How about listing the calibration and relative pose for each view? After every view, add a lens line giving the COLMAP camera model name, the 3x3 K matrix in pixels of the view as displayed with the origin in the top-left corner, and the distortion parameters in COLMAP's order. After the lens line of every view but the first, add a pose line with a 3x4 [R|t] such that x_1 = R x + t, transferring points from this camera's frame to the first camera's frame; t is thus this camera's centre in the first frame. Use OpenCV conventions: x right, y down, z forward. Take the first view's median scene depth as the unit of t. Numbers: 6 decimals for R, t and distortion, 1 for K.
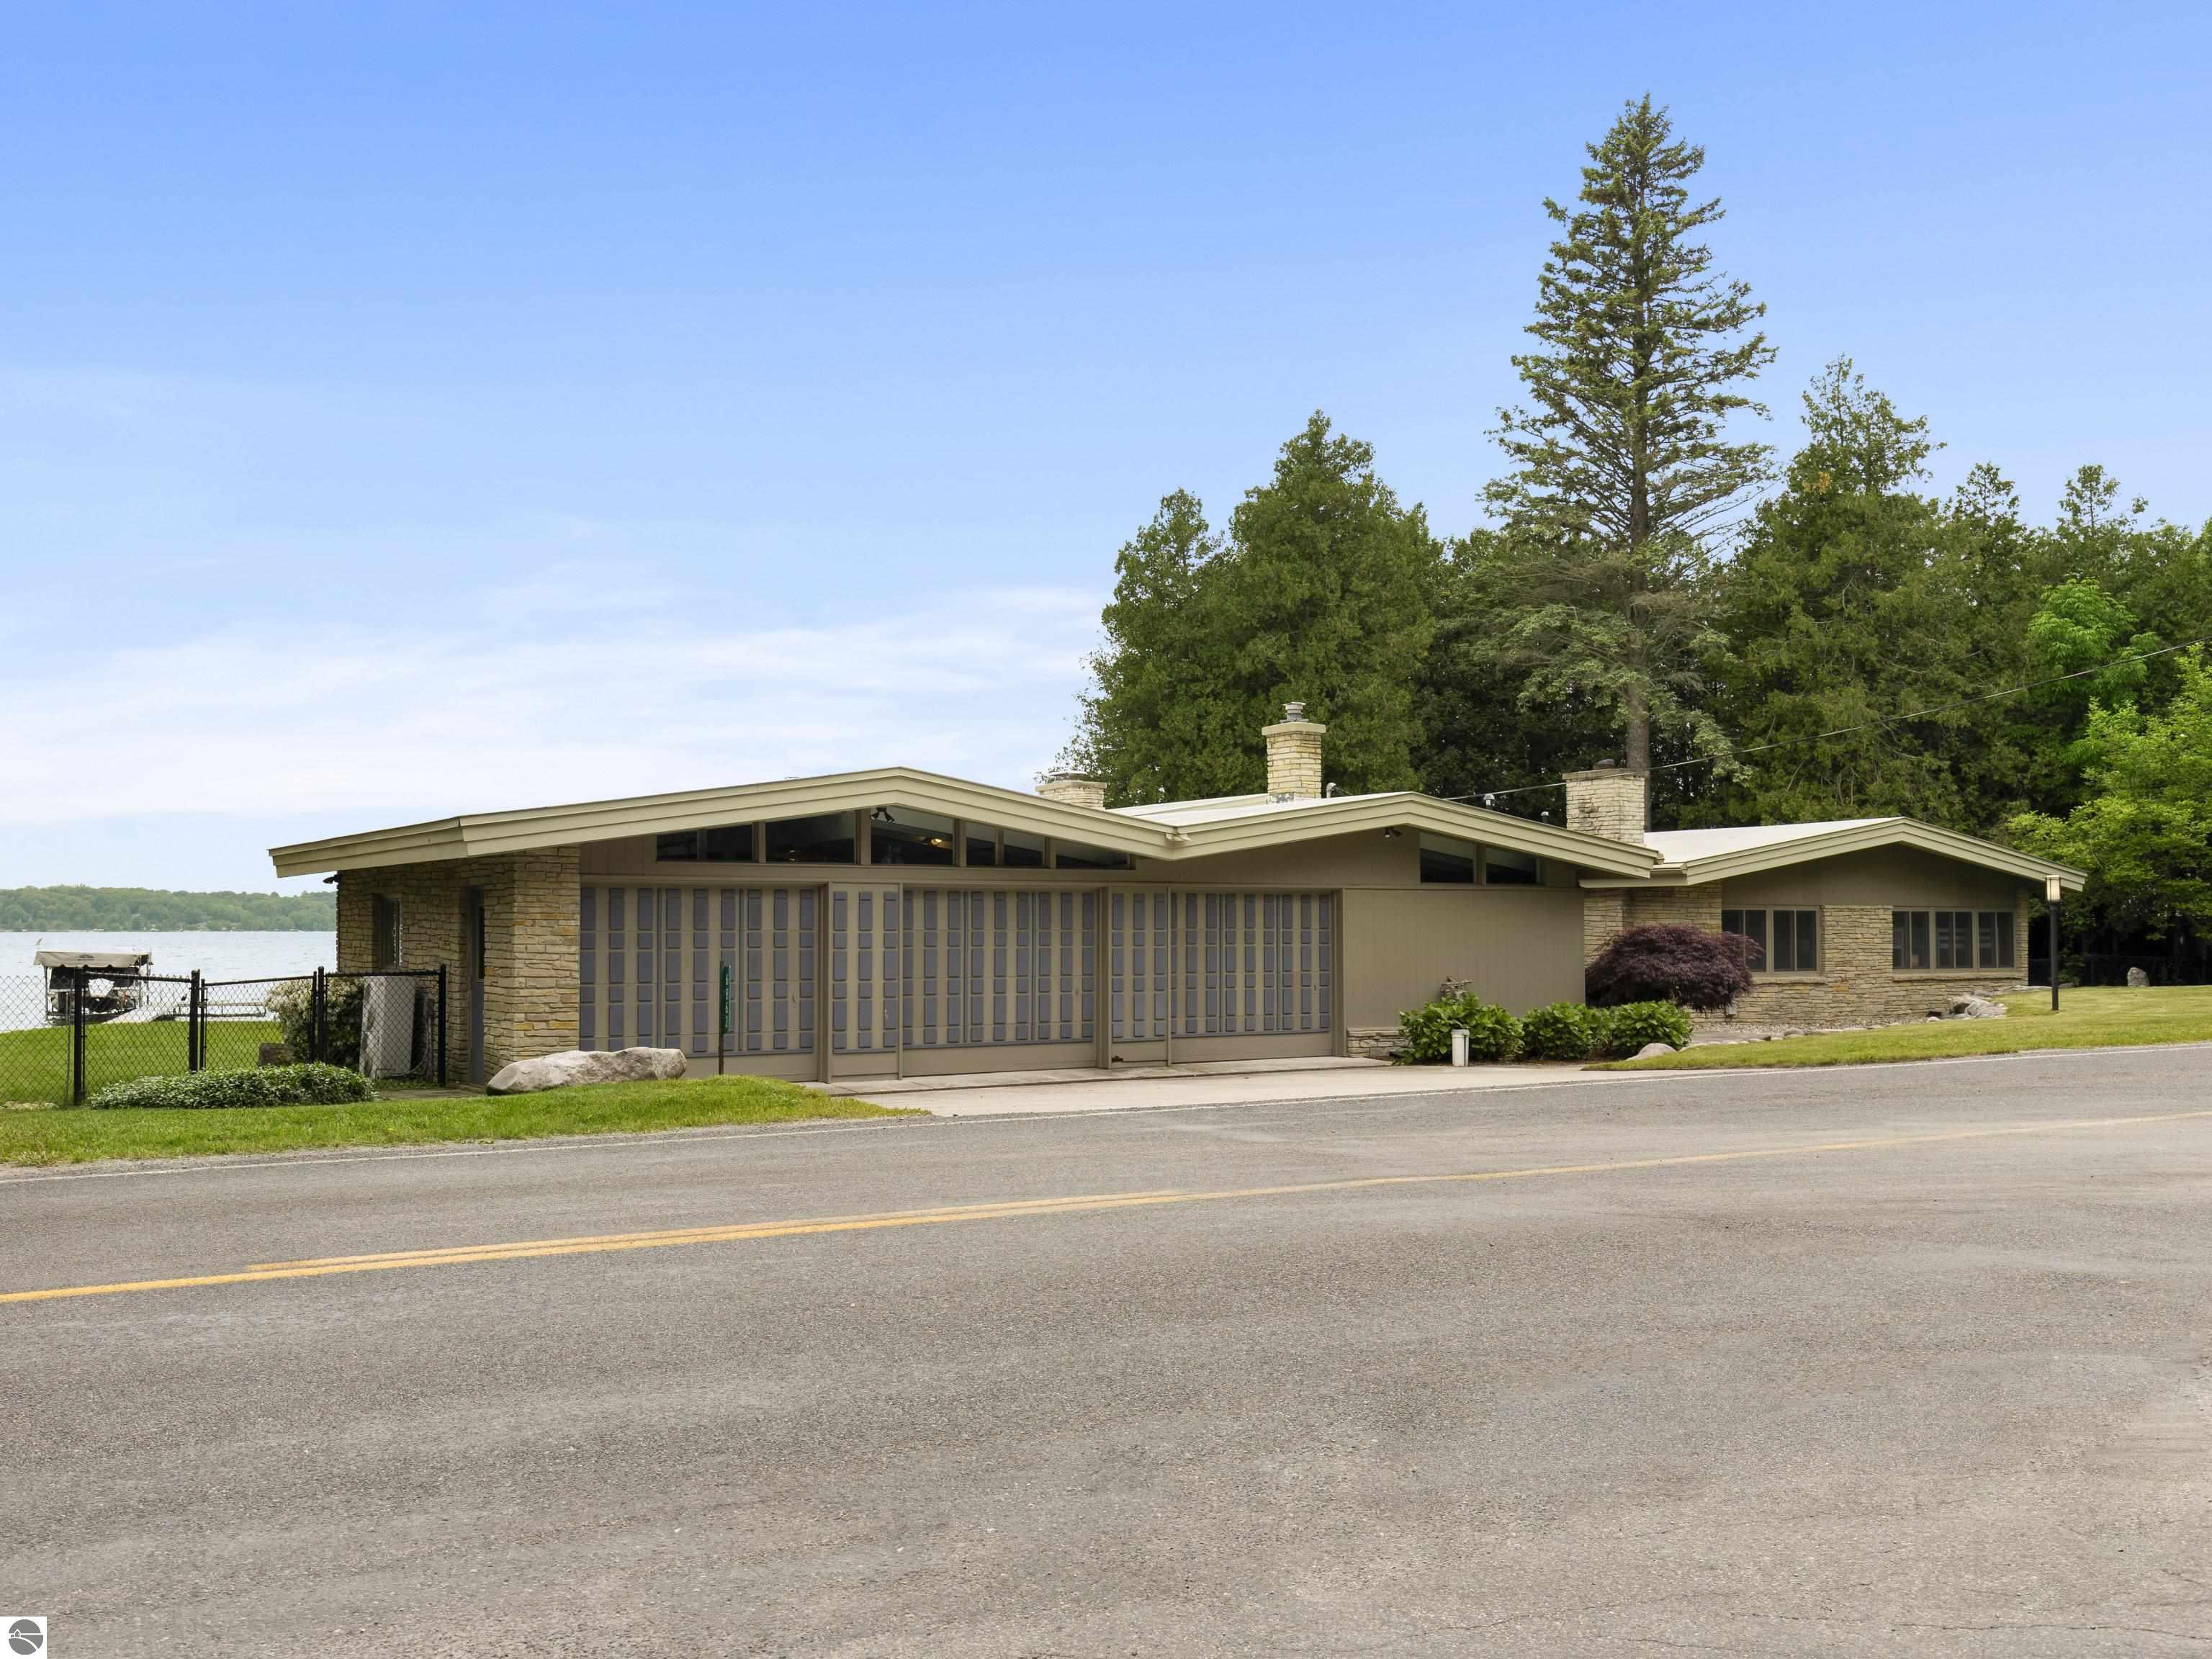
lens RADIAL K [[2482.9, 0, 1105.3], [0, 2482.9, 826.8], [0, 0, 1]] dist [0.006164, 0.014790]
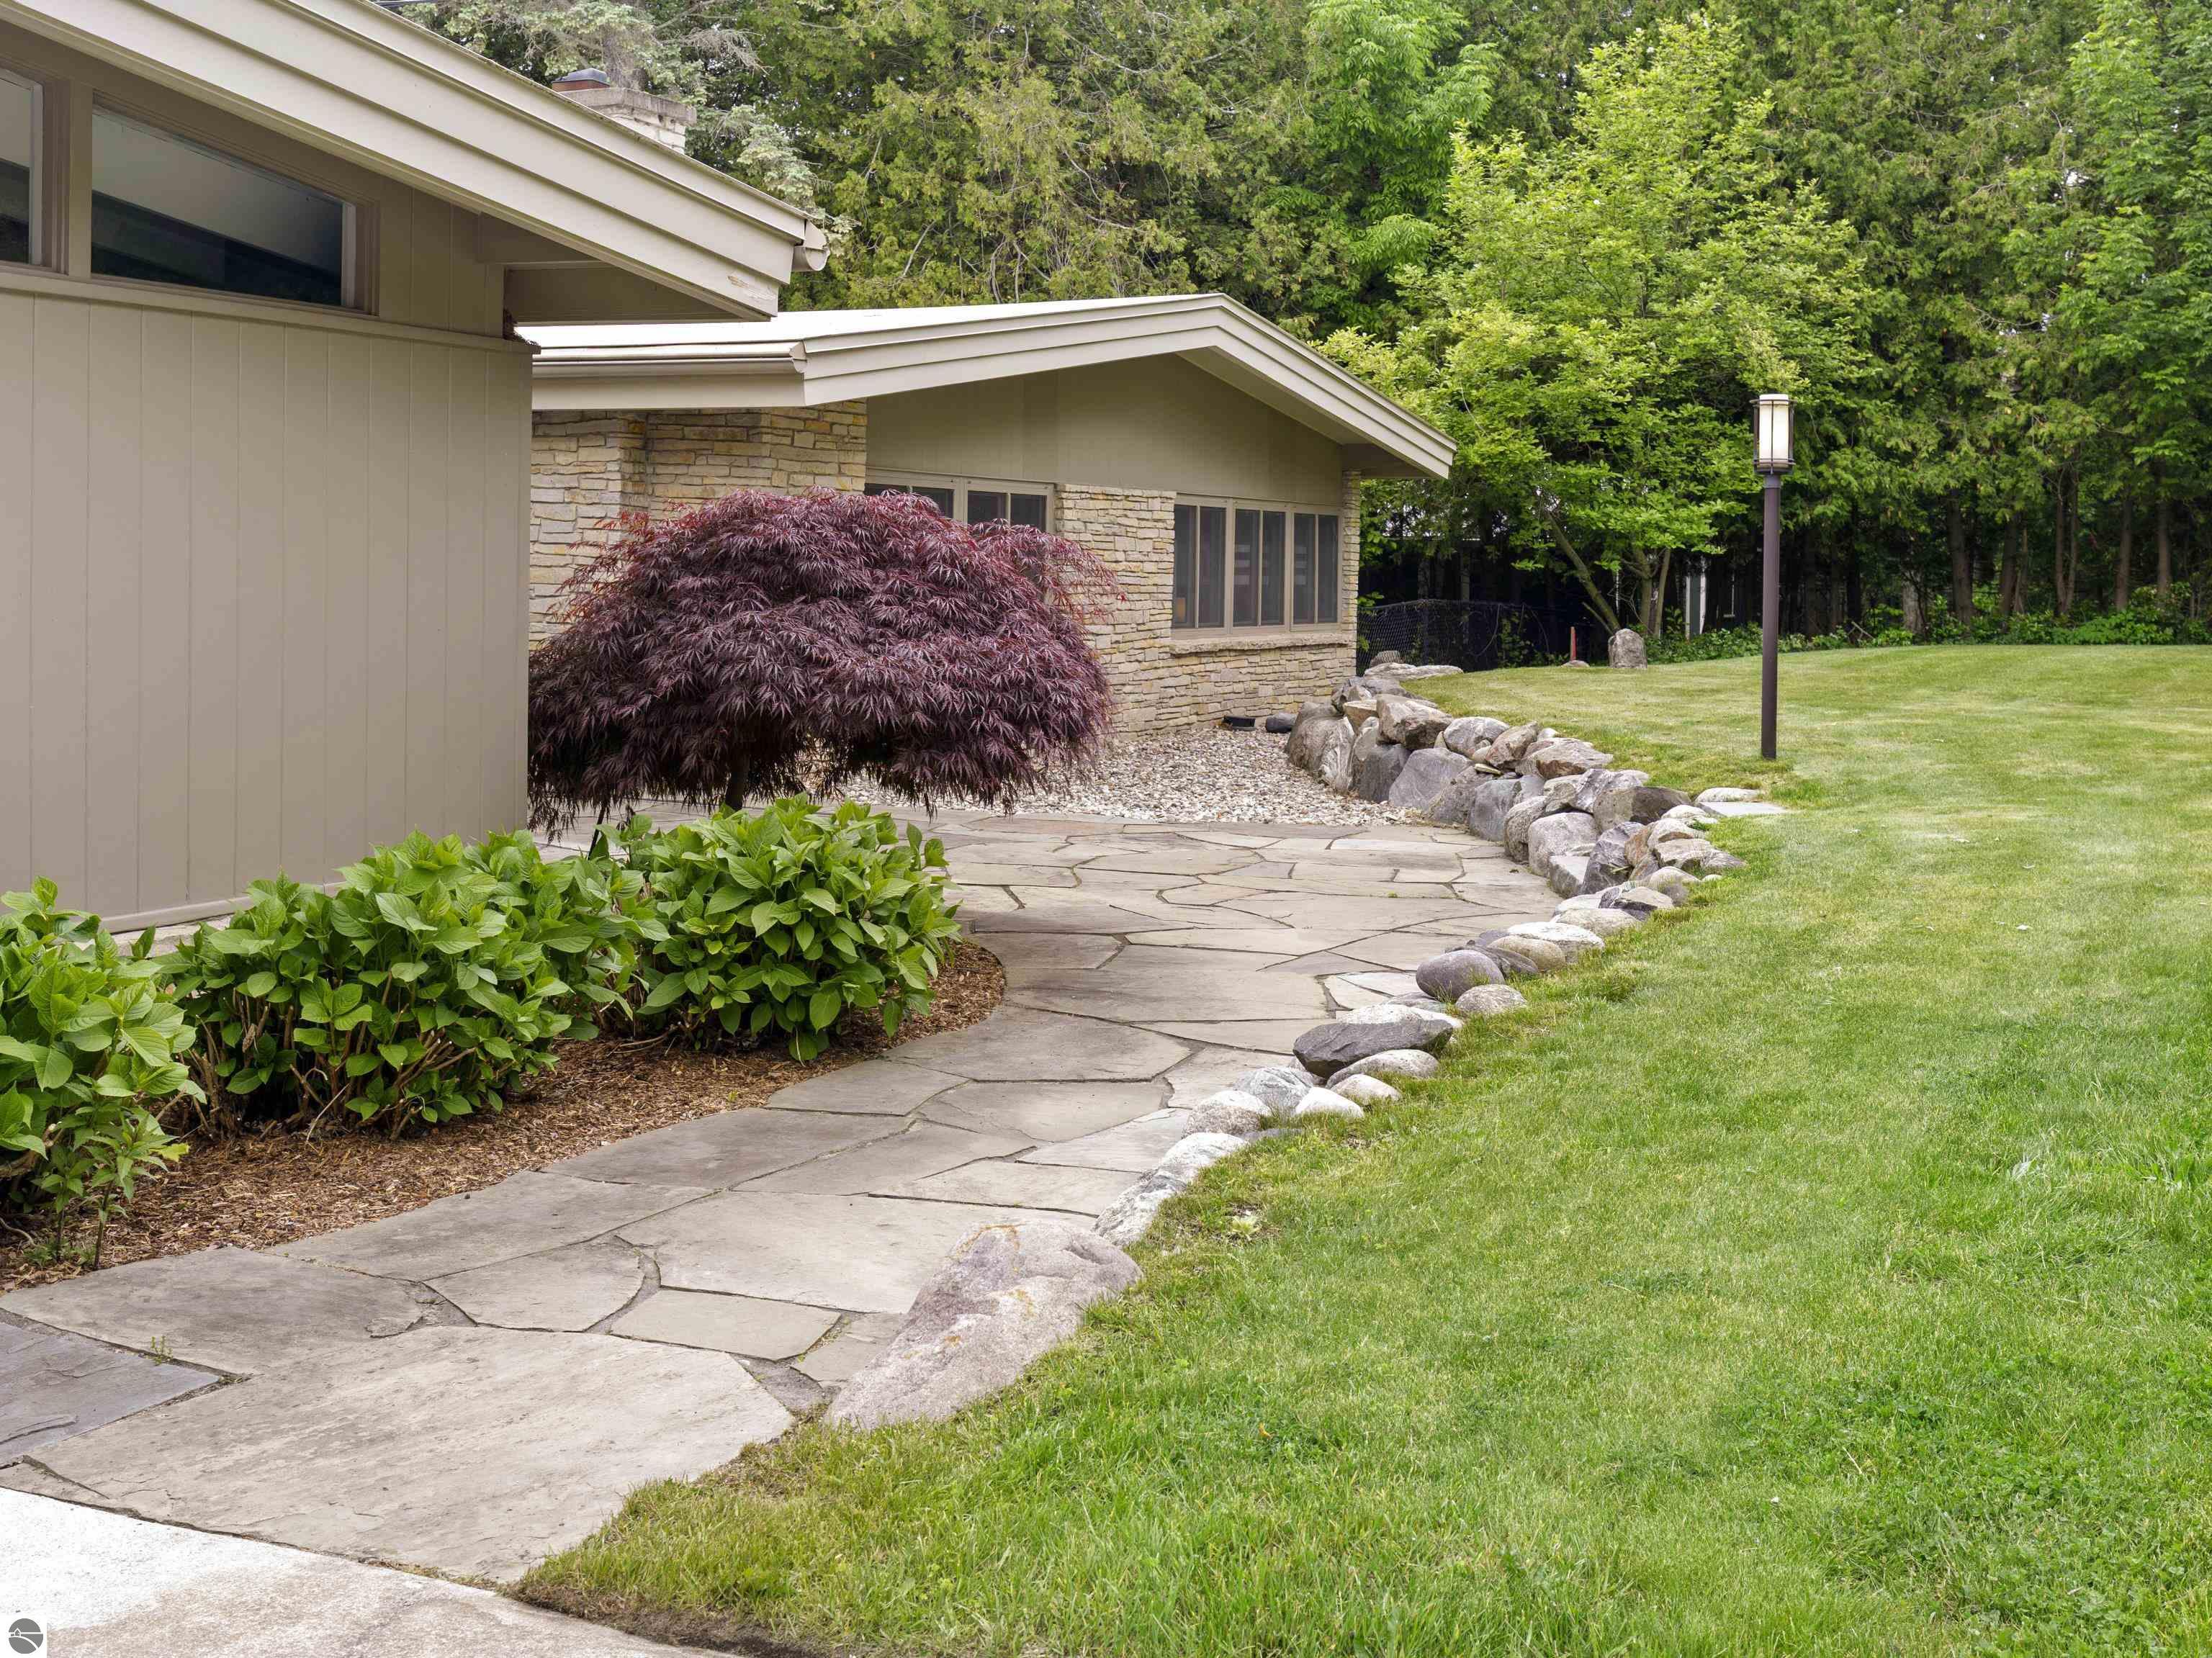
lens RADIAL K [[3508.3, 0, 1105.7], [0, 3508.3, 826.5], [0, 0, 1]] dist [-0.031577, -0.038345]
pose [[0.936621, -0.009877, 0.350206, 0.057360], [-0.032853, 0.992722, 0.115864, 0.014410], [-0.348802, -0.120026, 0.929479, 0.301176]]
